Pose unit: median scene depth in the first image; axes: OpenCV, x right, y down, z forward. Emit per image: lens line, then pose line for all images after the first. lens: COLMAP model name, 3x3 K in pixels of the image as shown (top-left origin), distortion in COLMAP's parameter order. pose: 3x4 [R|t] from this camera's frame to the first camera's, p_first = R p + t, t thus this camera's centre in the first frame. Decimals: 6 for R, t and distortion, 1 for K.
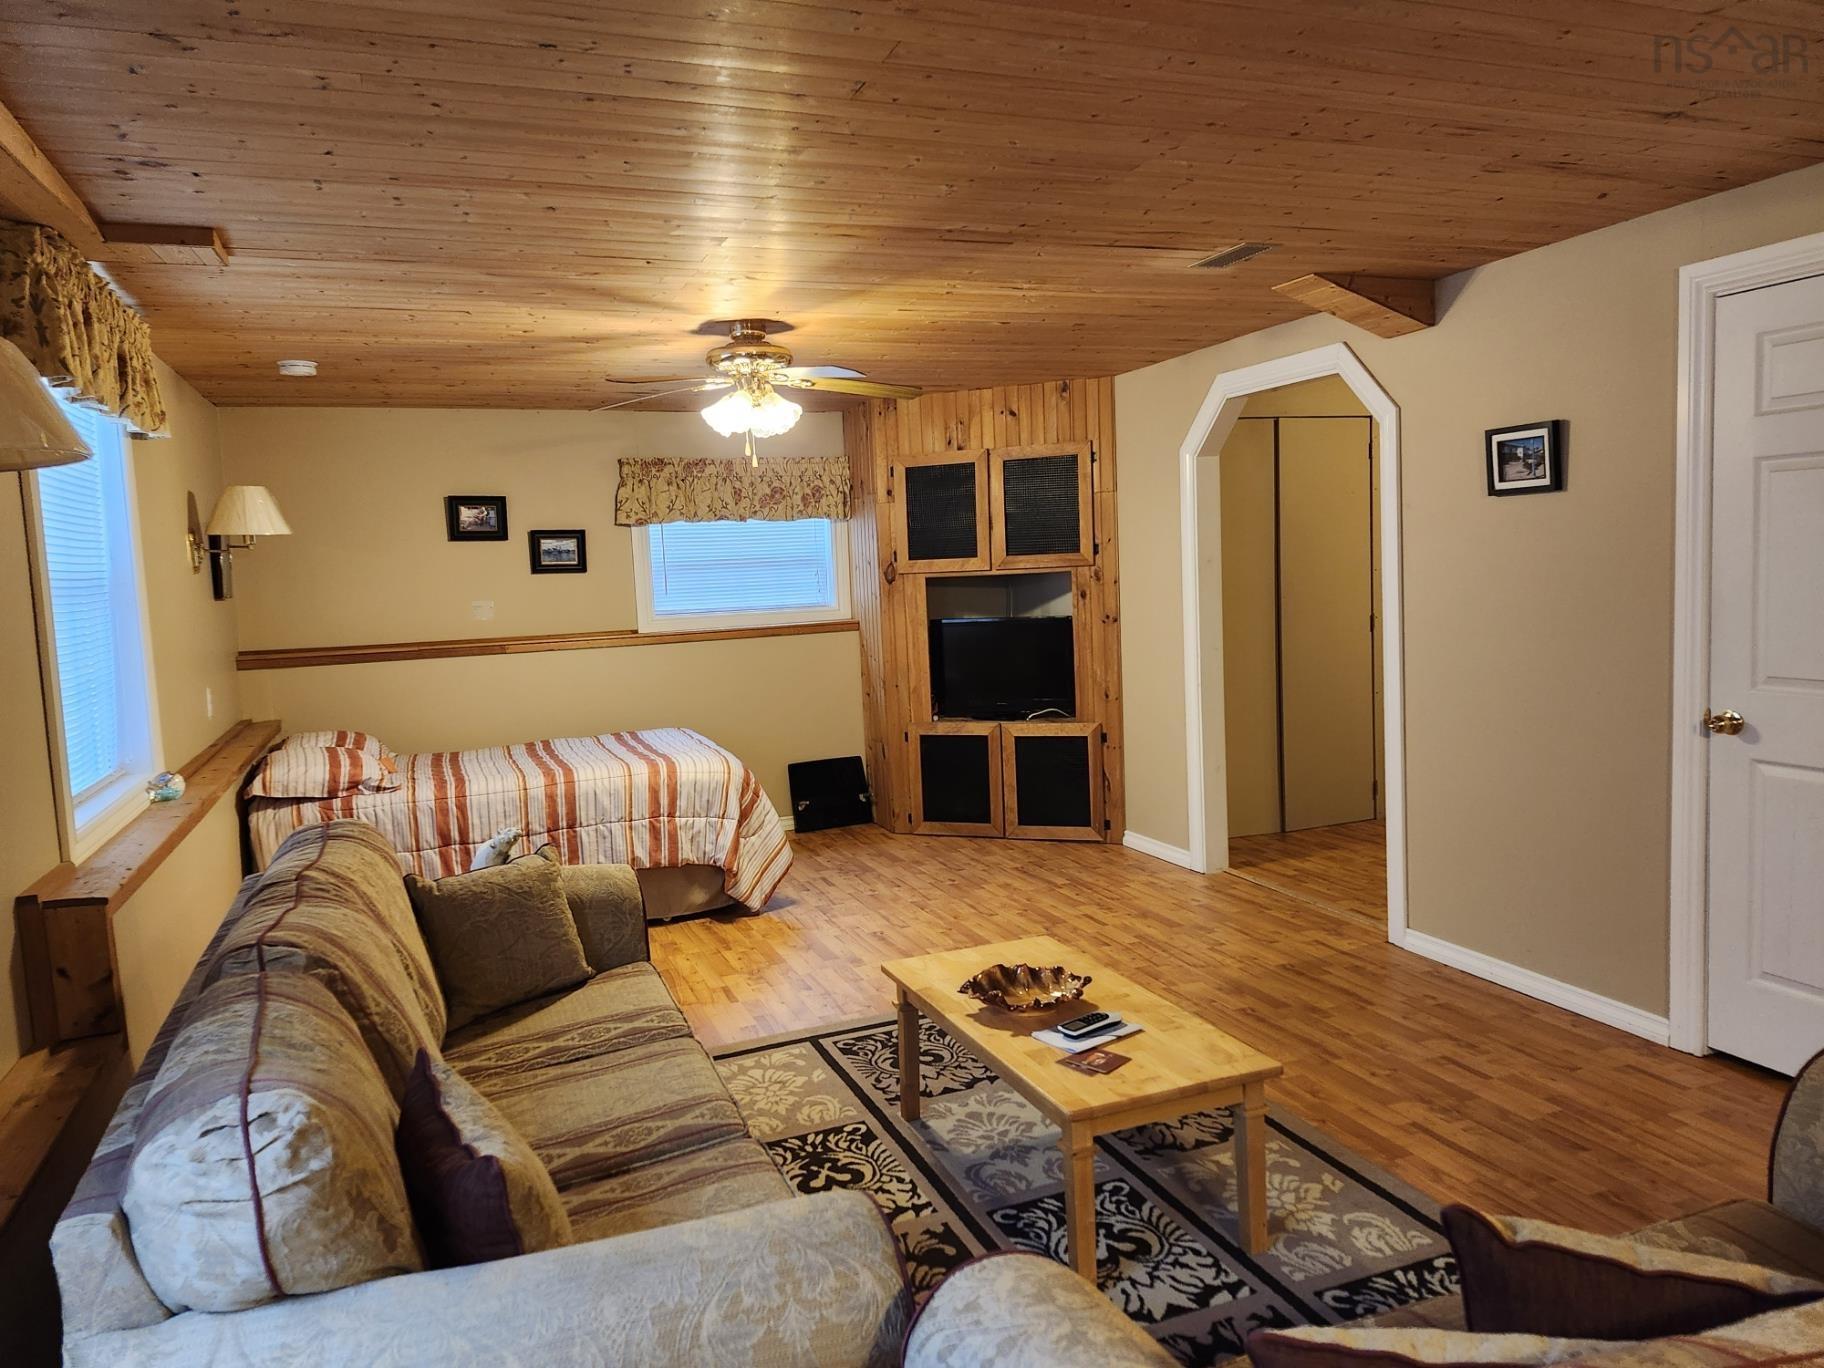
lens RADIAL K [[1260.9, 0, 912.5], [0, 1260.9, 678.8], [0, 0, 1]] dist [0.033105, -0.011380]
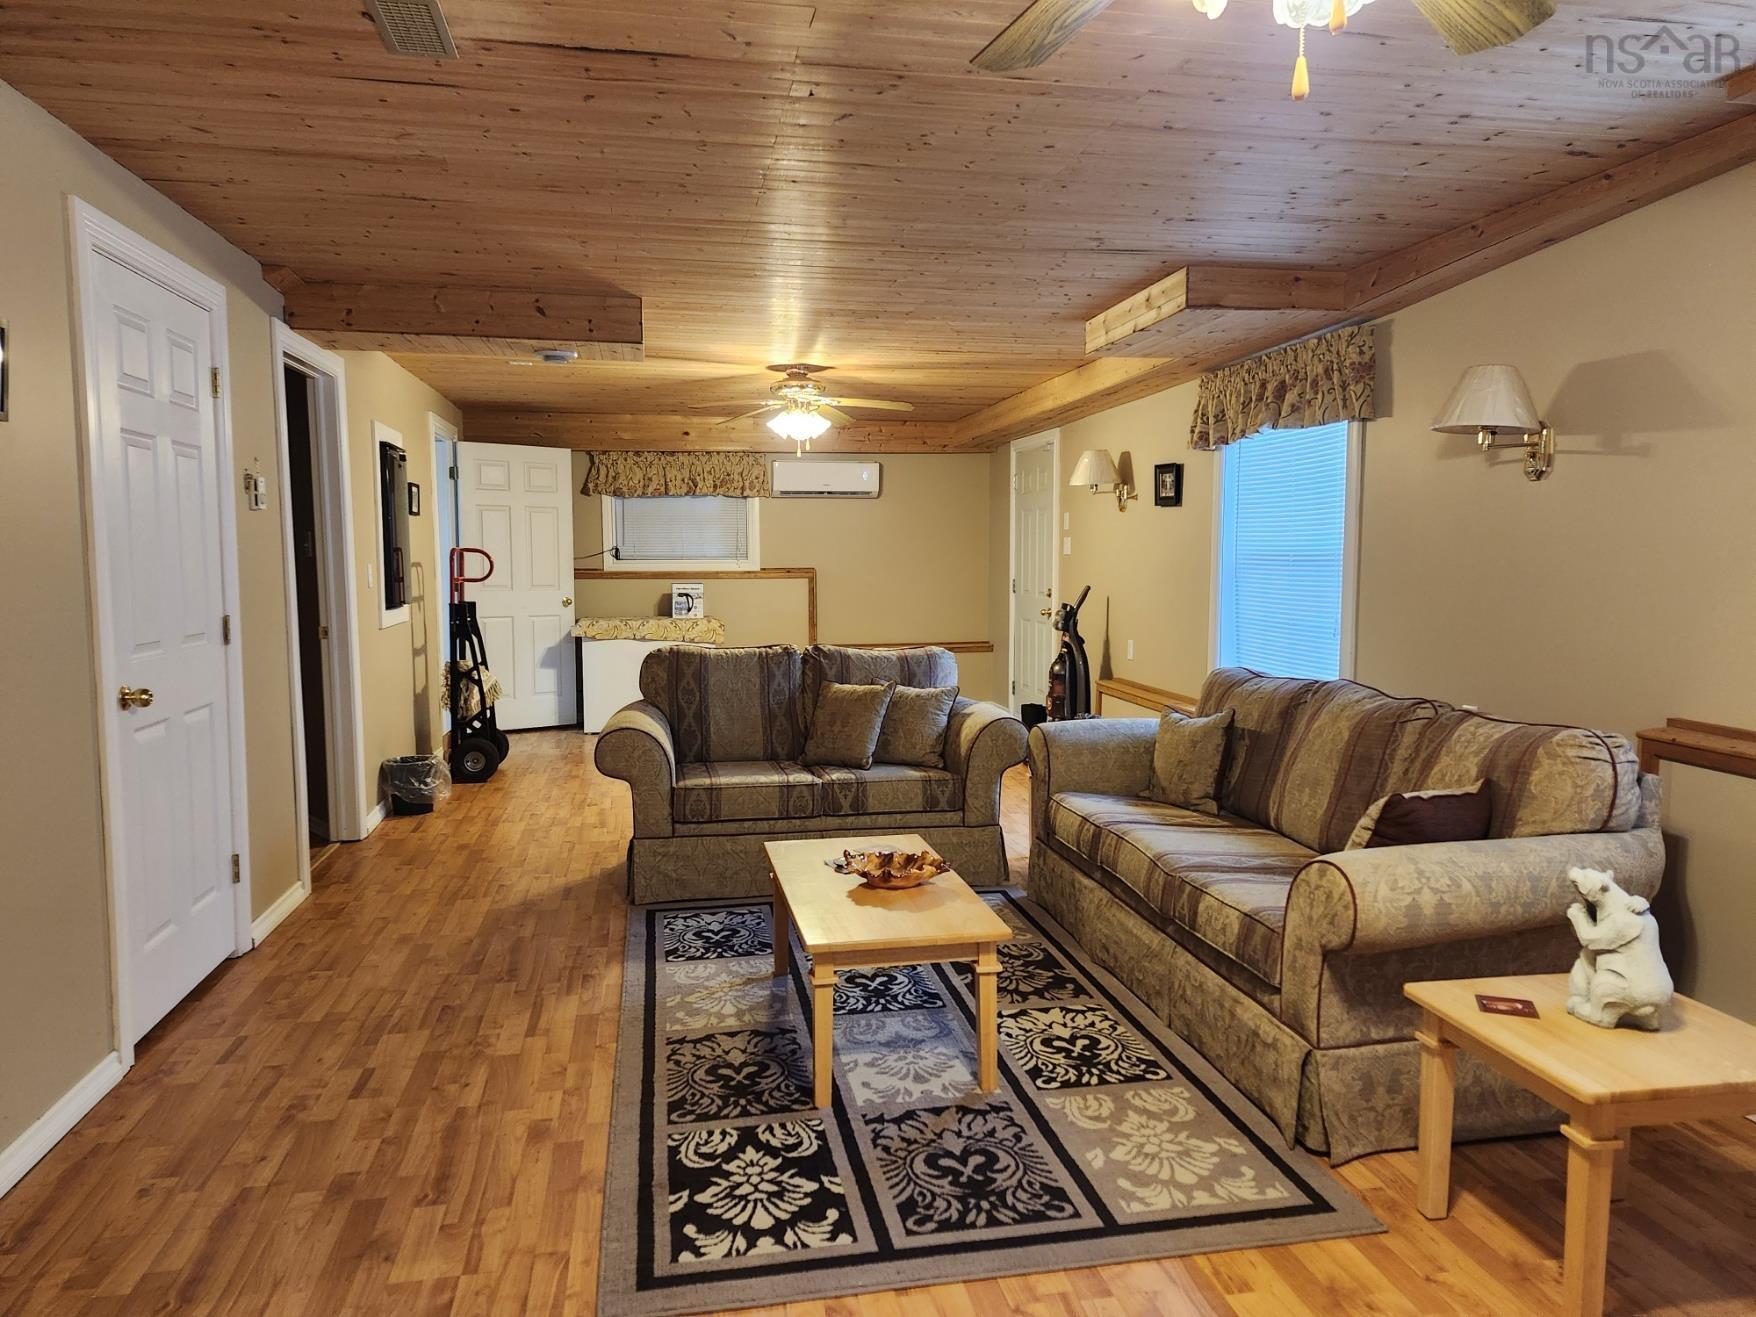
lens RADIAL K [[1213.9, 0, 882.2], [0, 1213.9, 666.0], [0, 0, 1]] dist [0.033105, -0.011380]
pose [[-0.981051, 0.026825, 0.191883, -0.104582], [0.061648, 0.982117, 0.177893, -0.120713], [-0.183680, 0.186351, -0.965161, 1.801991]]
